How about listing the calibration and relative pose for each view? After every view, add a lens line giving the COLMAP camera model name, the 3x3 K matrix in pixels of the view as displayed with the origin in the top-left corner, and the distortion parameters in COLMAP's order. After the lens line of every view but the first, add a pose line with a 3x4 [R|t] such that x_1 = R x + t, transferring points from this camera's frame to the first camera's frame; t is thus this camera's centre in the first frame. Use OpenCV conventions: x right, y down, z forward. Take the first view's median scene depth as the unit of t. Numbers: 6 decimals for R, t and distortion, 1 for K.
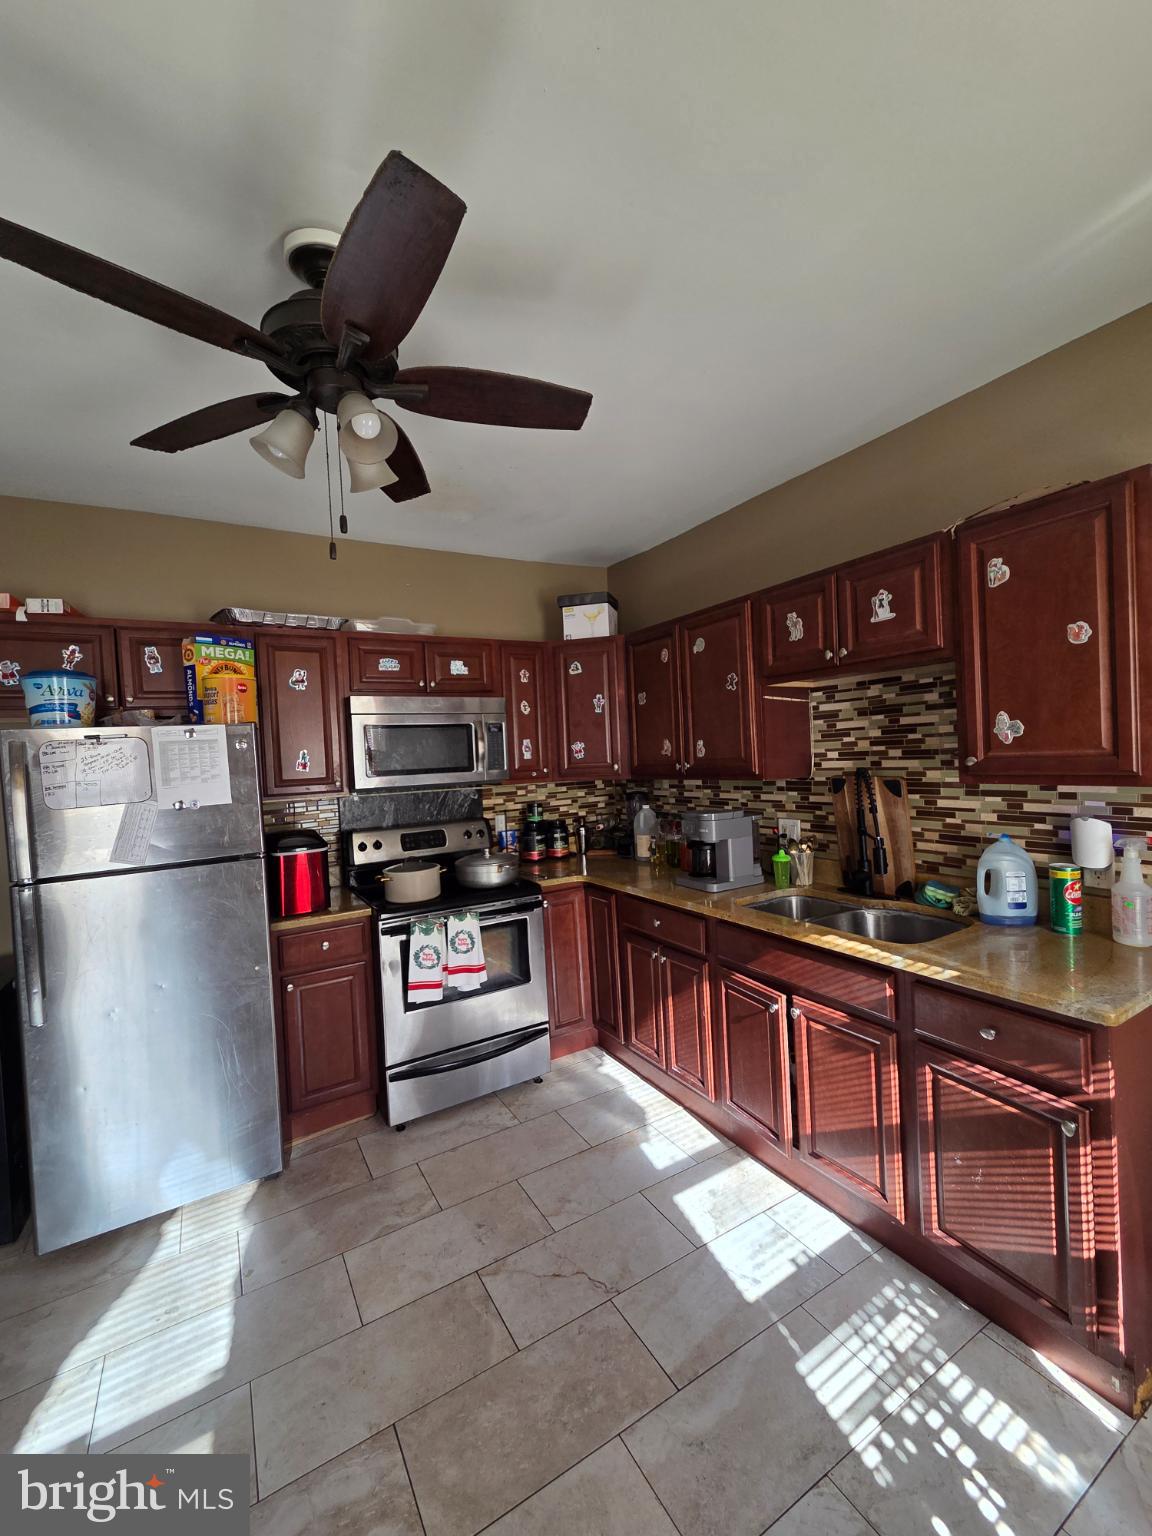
lens RADIAL K [[628.3, 0, 576.0], [0, 628.3, 768.0], [0, 0, 1]] dist [0.001301, 0.000236]
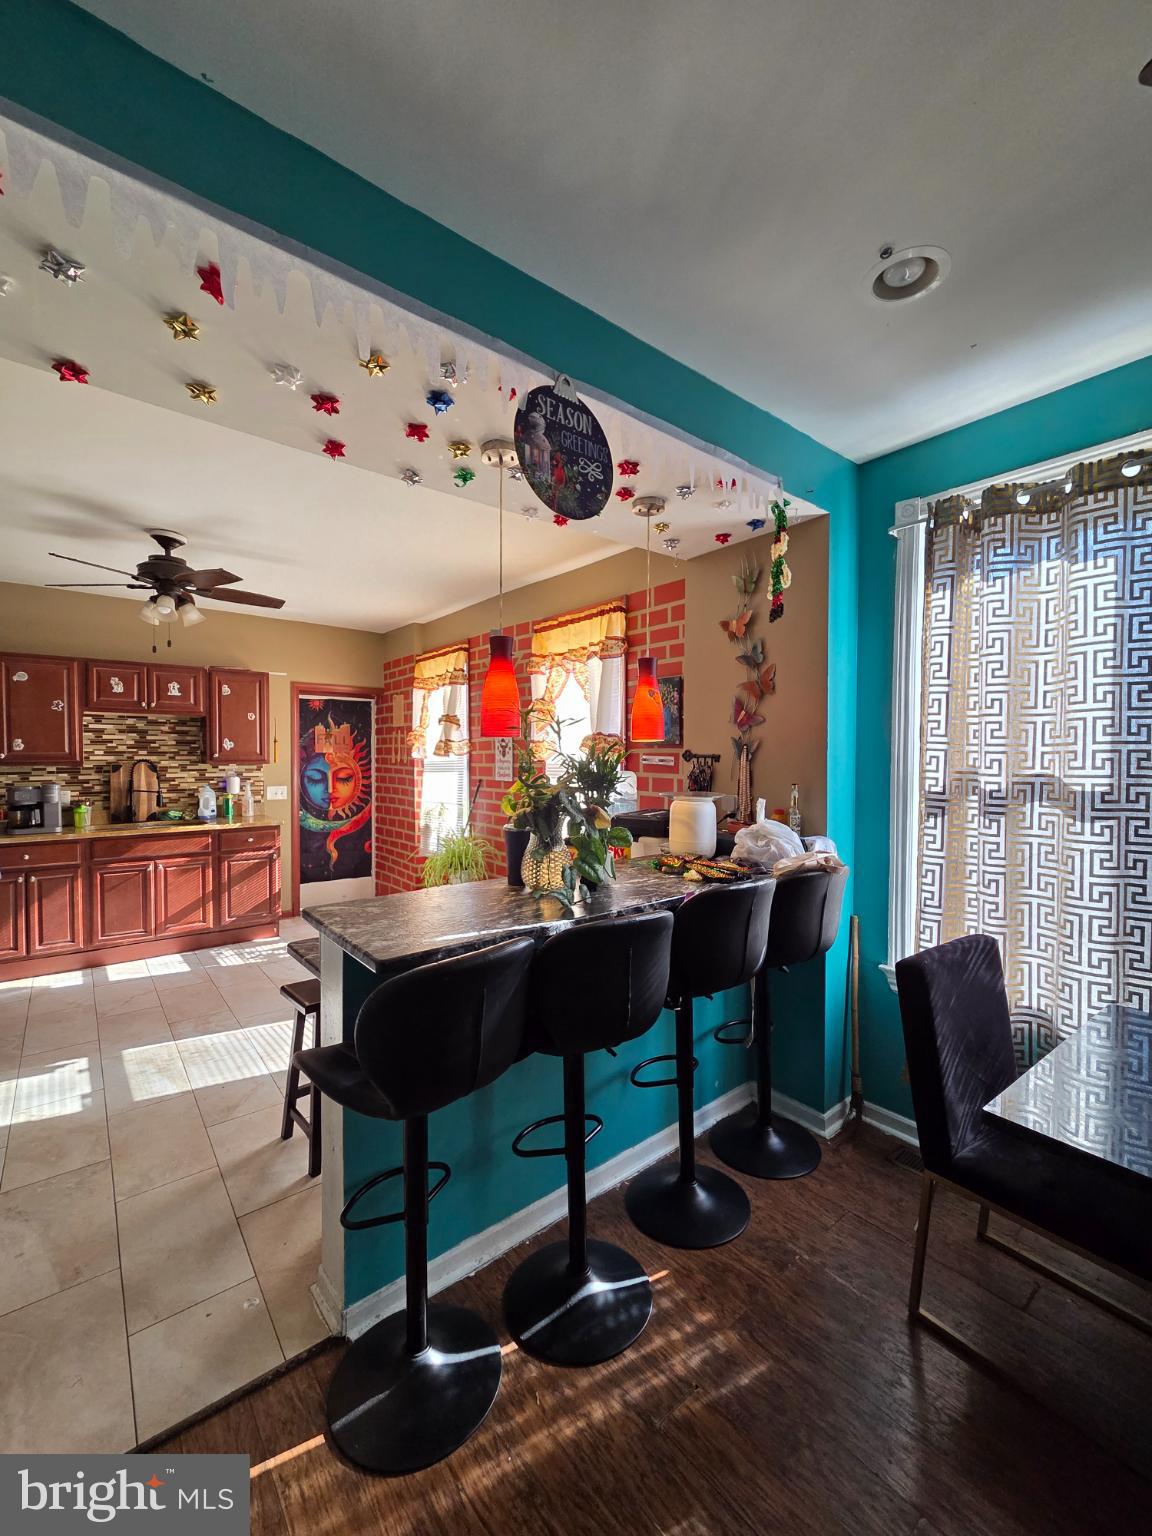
lens RADIAL K [[616.5, 0, 576.0], [0, 616.5, 768.0], [0, 0, 1]] dist [-0.000722, -0.000060]
pose [[-0.147427, 0.023749, 0.988788, -1.798265], [0.024070, 0.999502, -0.020418, 0.107575], [-0.988780, 0.020790, -0.147925, -0.119612]]
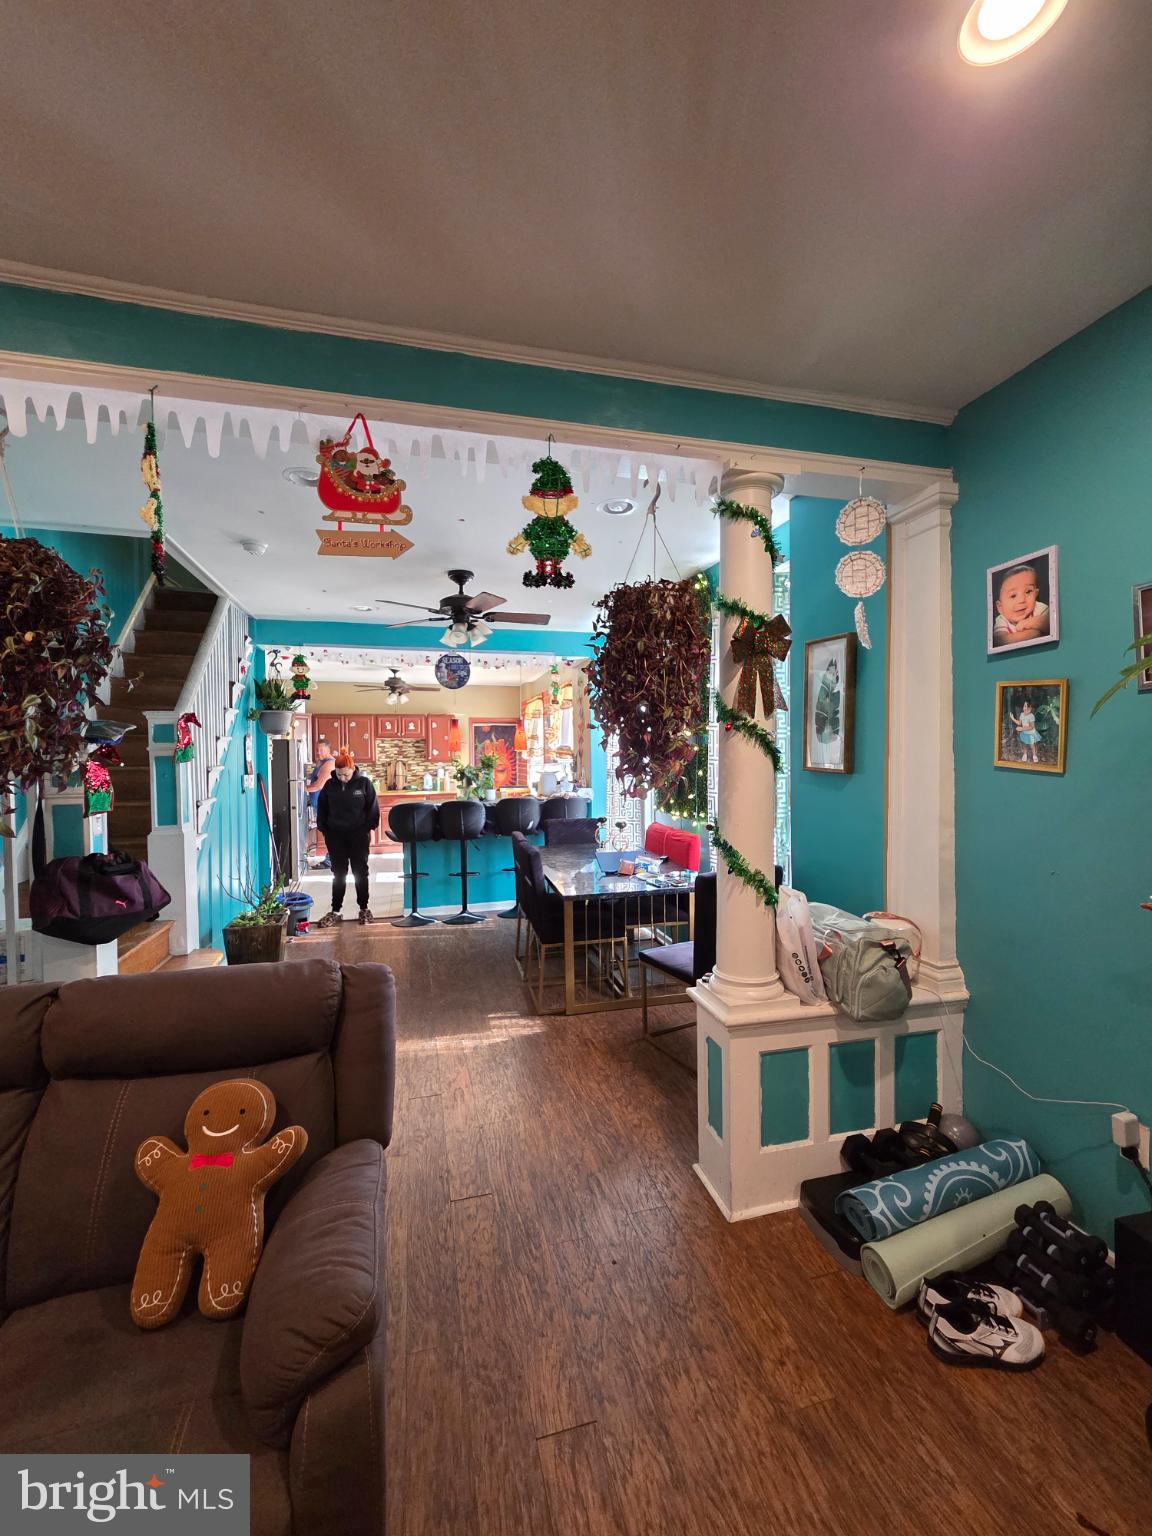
lens RADIAL K [[628.3, 0, 576.0], [0, 628.3, 768.0], [0, 0, 1]] dist [0.001301, 0.000236]
pose [[0.284401, 0.025373, 0.958370, -3.402437], [0.015984, 0.999385, -0.031202, 0.212660], [-0.958572, 0.024193, 0.283821, -1.419093]]
